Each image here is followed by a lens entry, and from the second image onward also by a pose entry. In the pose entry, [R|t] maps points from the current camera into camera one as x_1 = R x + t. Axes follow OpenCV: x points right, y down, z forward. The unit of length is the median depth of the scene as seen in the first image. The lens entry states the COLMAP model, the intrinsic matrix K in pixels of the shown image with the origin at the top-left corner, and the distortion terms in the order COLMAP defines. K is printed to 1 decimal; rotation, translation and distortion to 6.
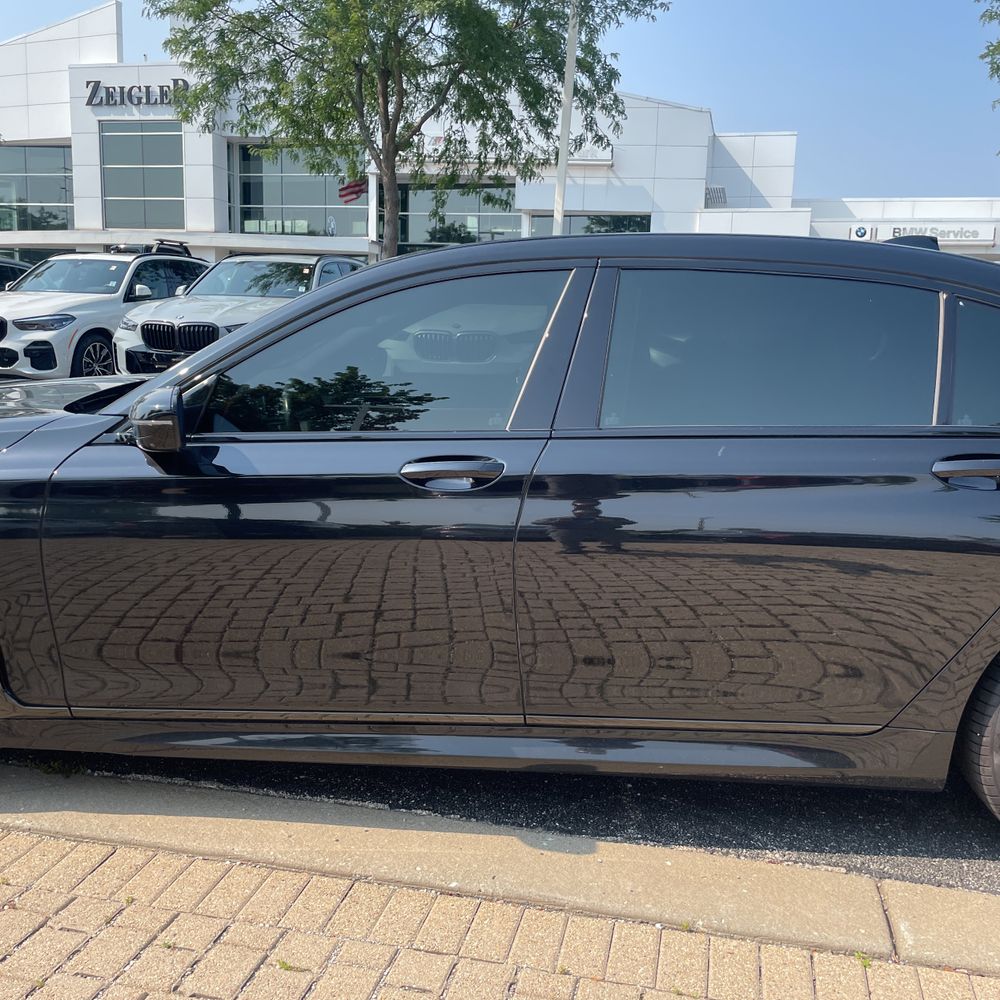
lens RADIAL K [[1021.5, 0, 506.3], [0, 1021.5, 496.4], [0, 0, 1]] dist [0.078634, -0.104555]
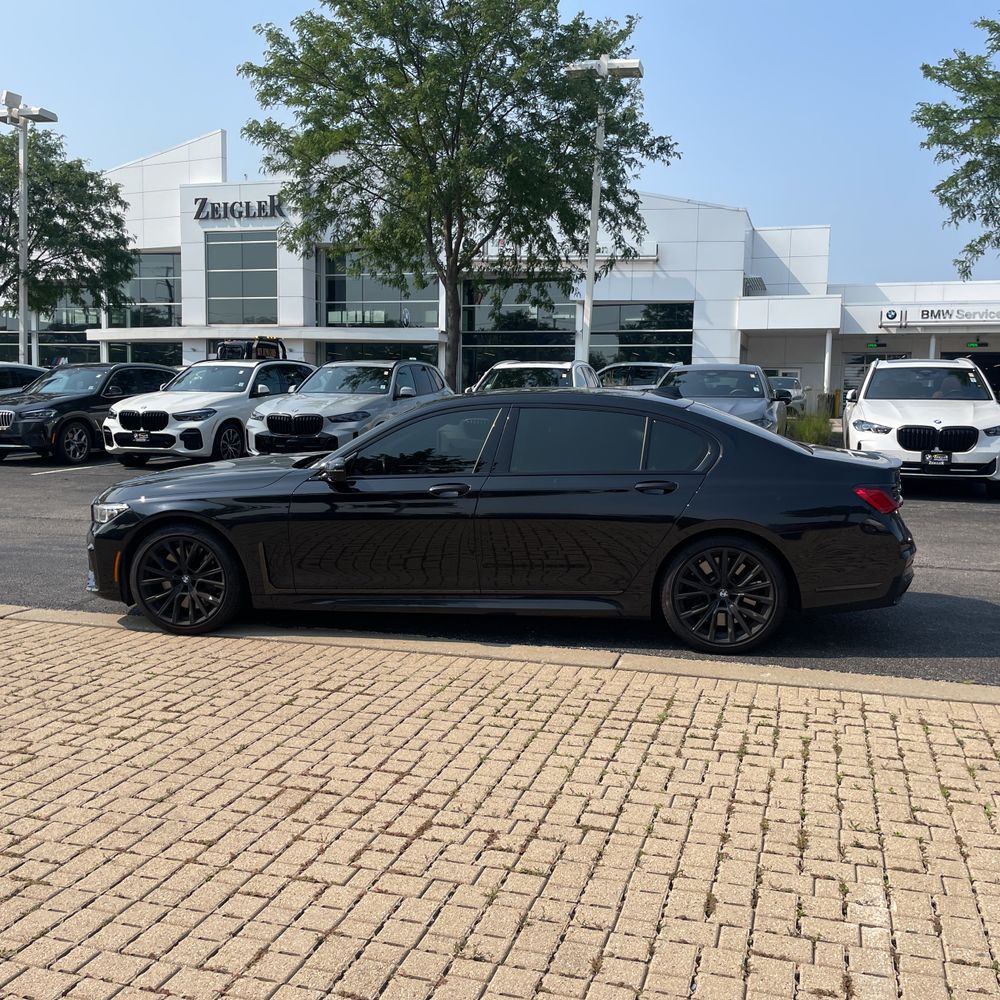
lens RADIAL K [[1018.2, 0, 508.2], [0, 1018.2, 486.9], [0, 0, 1]] dist [0.085242, -0.122486]
pose [[0.997682, -0.007714, -0.067611, 0.032929], [0.002231, 0.996728, -0.080803, 0.021948], [0.068013, 0.080464, 0.994434, -0.188404]]
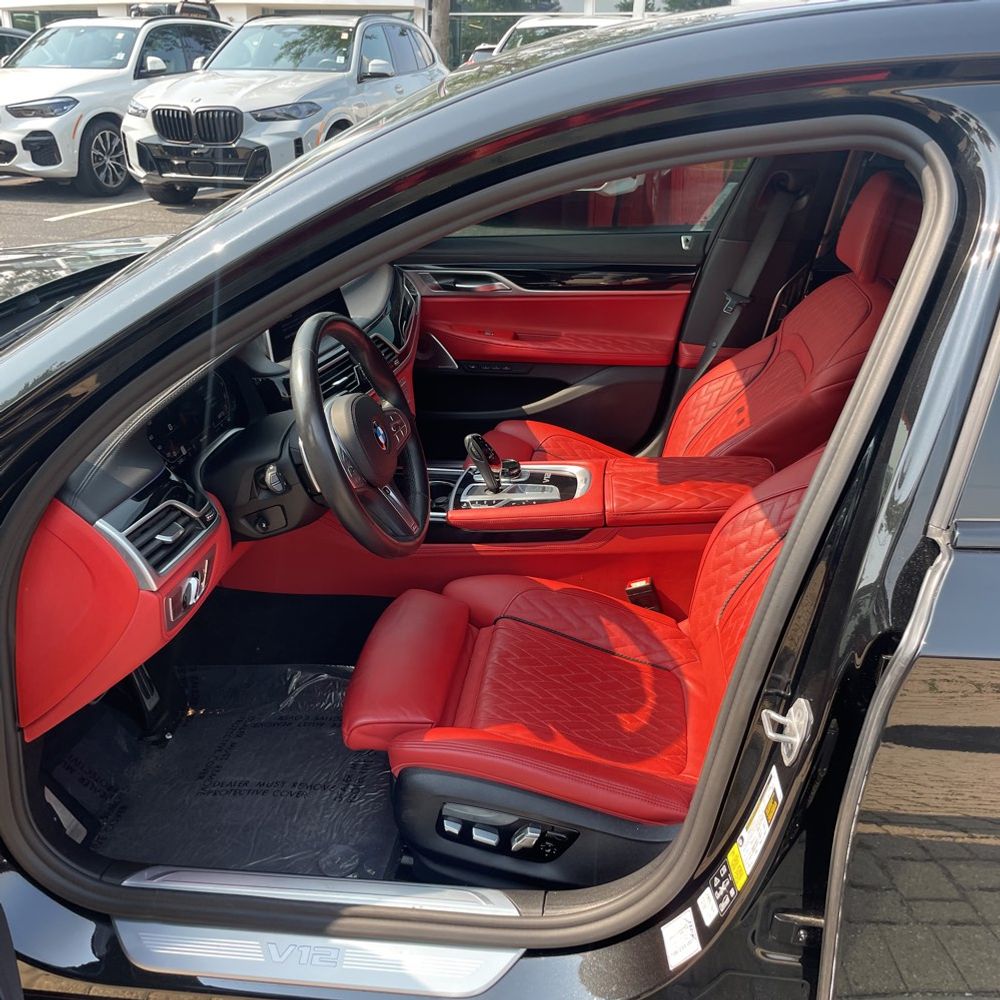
lens RADIAL K [[1018.2, 0, 508.2], [0, 1018.2, 486.9], [0, 0, 1]] dist [0.085242, -0.122486]
pose [[0.998840, 0.002986, -0.048057, -0.014810], [0.006857, 0.979080, 0.203361, -0.021059], [0.047659, -0.203455, 0.977924, 0.079797]]
